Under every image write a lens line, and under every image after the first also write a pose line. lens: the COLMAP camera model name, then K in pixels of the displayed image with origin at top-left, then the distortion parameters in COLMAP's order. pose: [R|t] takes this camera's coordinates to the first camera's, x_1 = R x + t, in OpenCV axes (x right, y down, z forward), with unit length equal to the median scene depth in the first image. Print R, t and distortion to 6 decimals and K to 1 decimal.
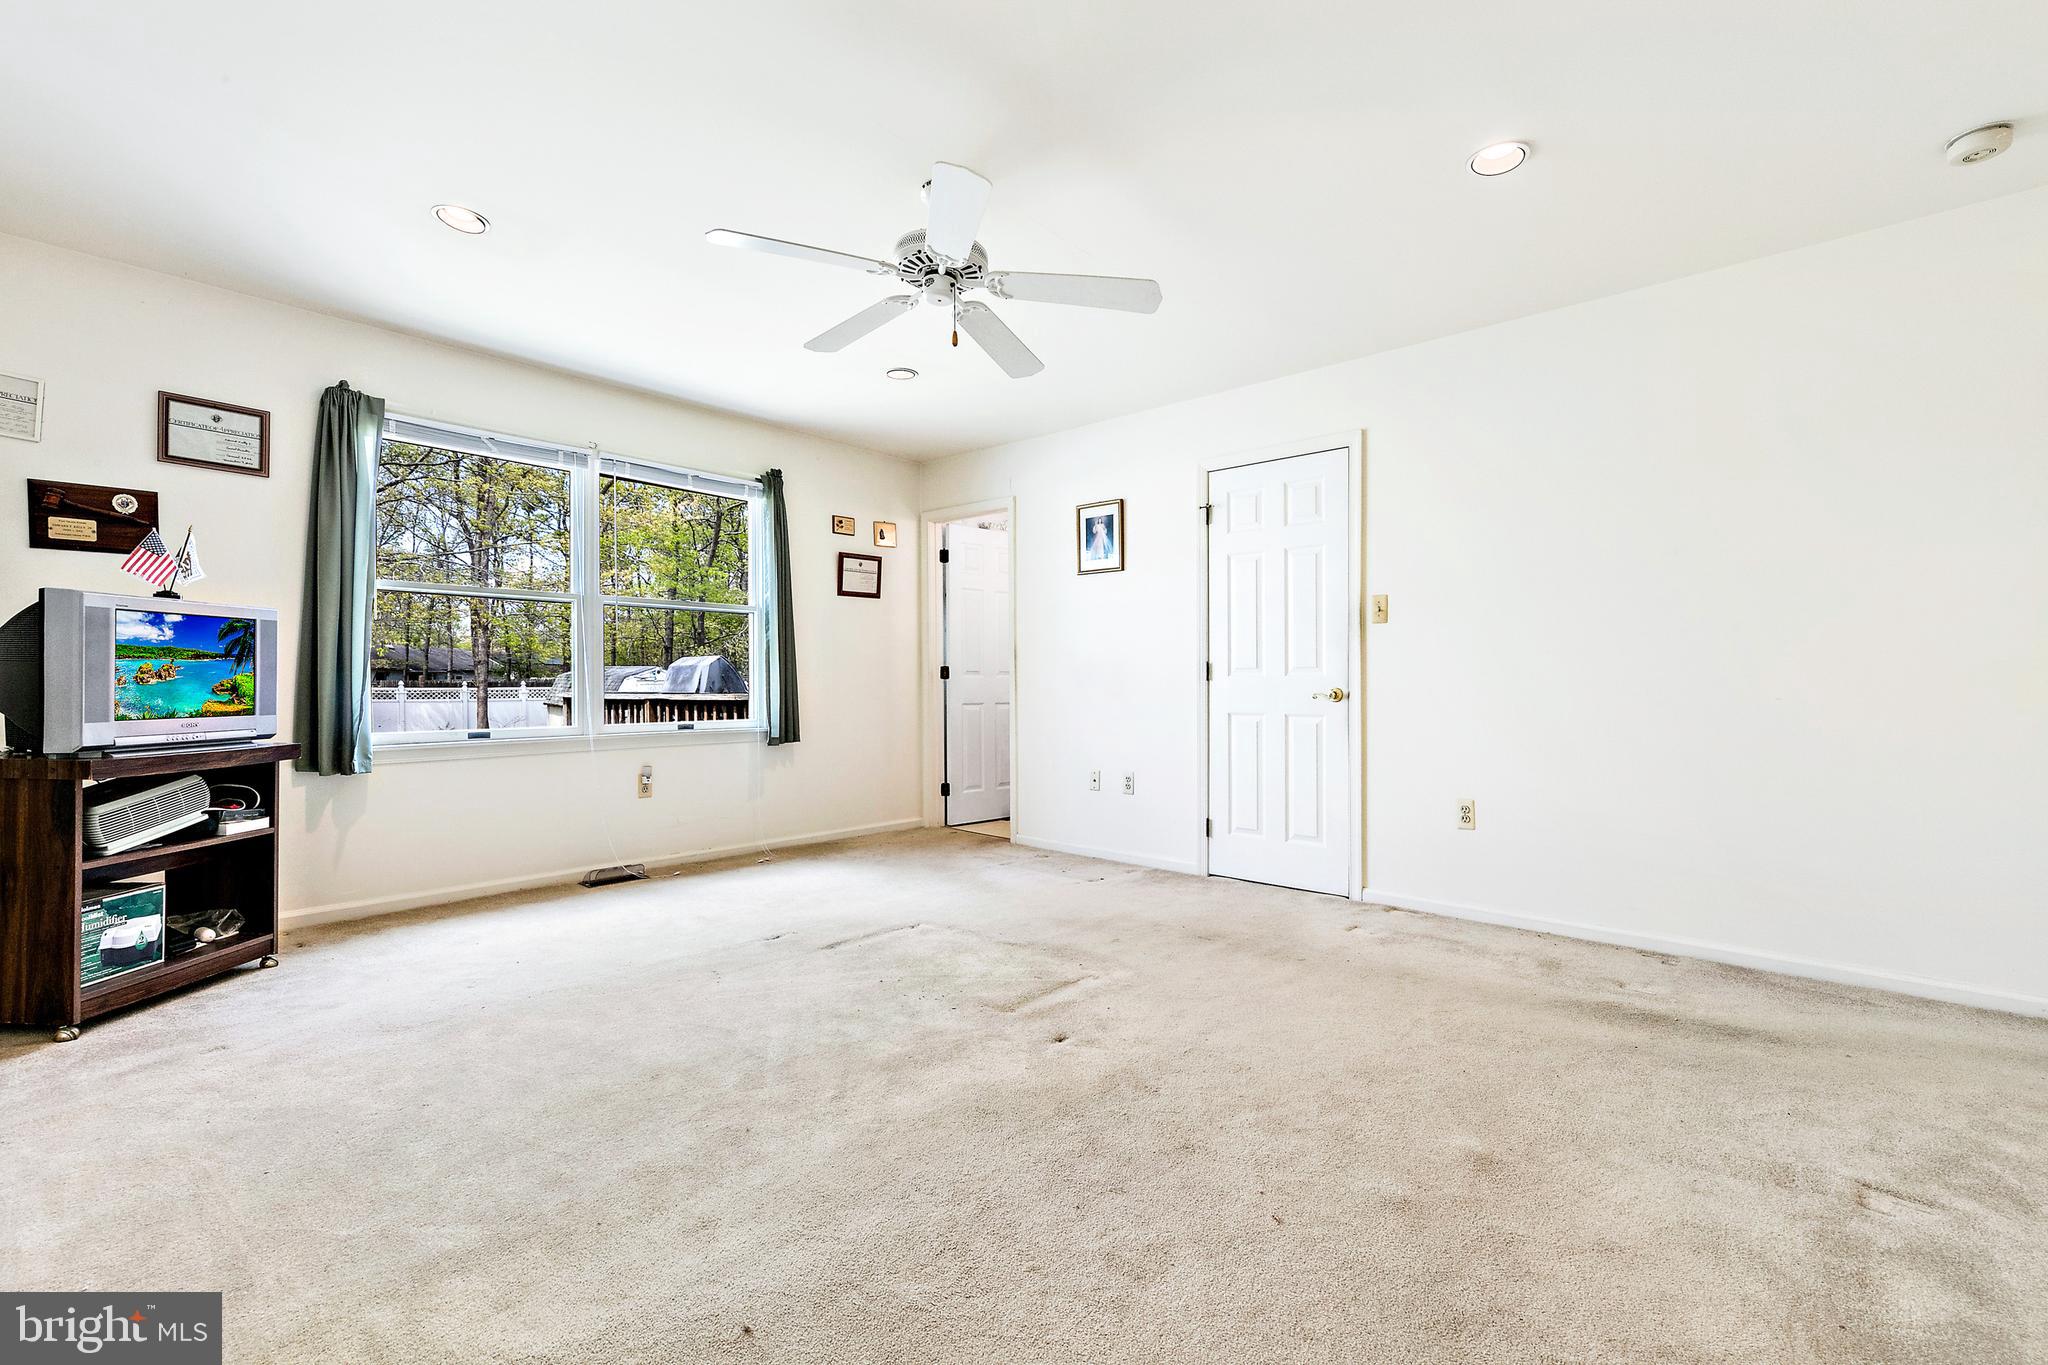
lens RADIAL K [[850.0, 0, 1030.1], [0, 850.0, 676.3], [0, 0, 1]] dist [0.001705, -0.000185]
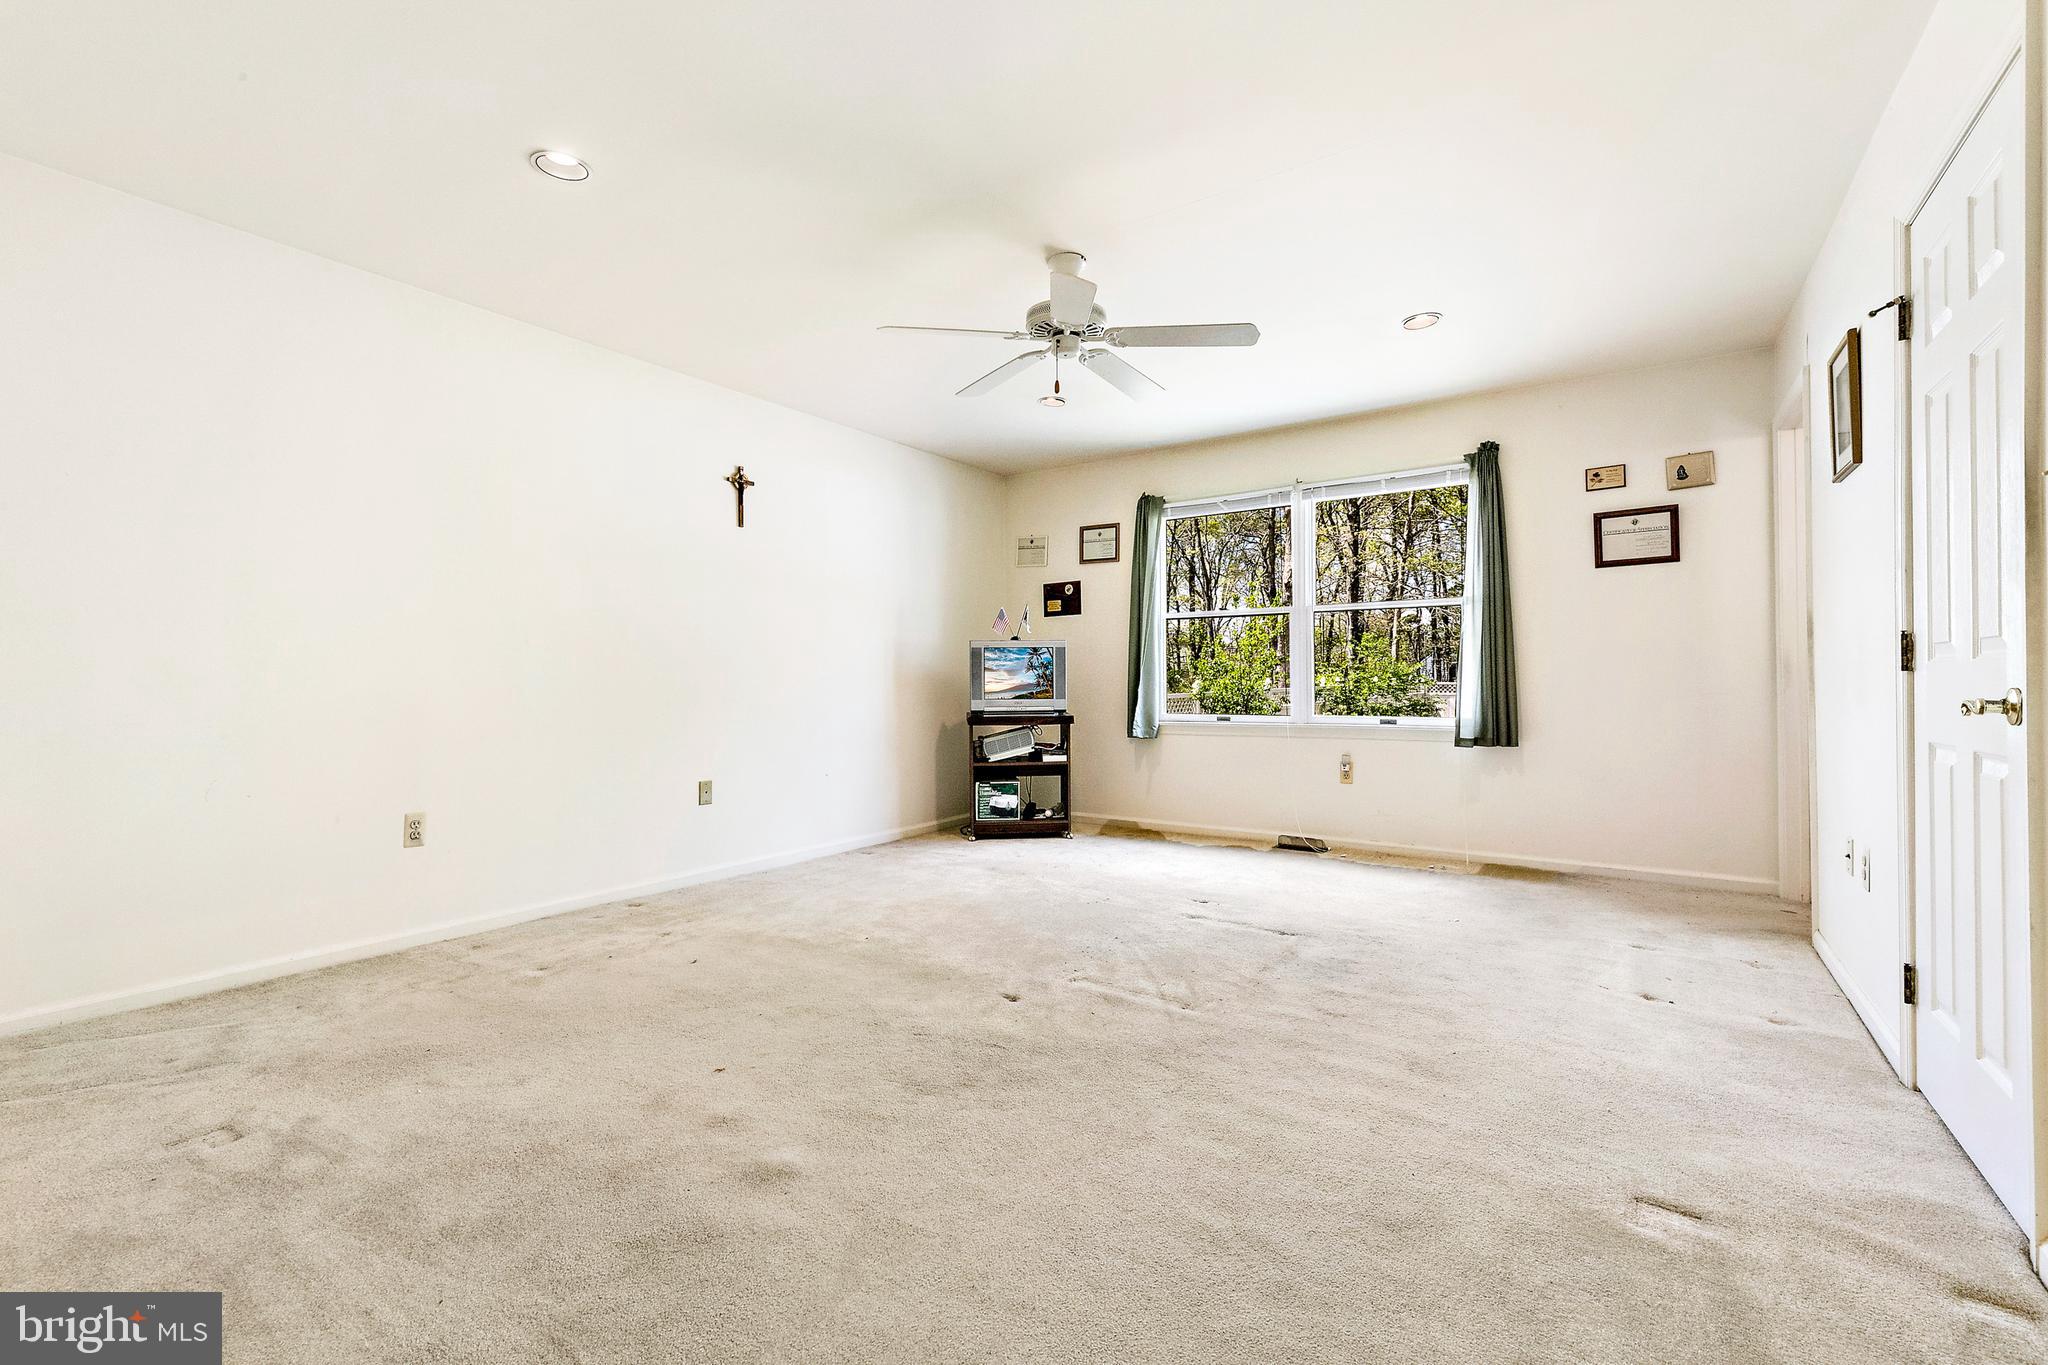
lens RADIAL K [[850.0, 0, 1030.1], [0, 850.0, 676.3], [0, 0, 1]] dist [0.001705, -0.000185]
pose [[0.142859, -0.008133, -0.989710, 0.676619], [0.013416, 0.999890, -0.006280, 0.005405], [0.989652, -0.012380, 0.142953, 0.506727]]
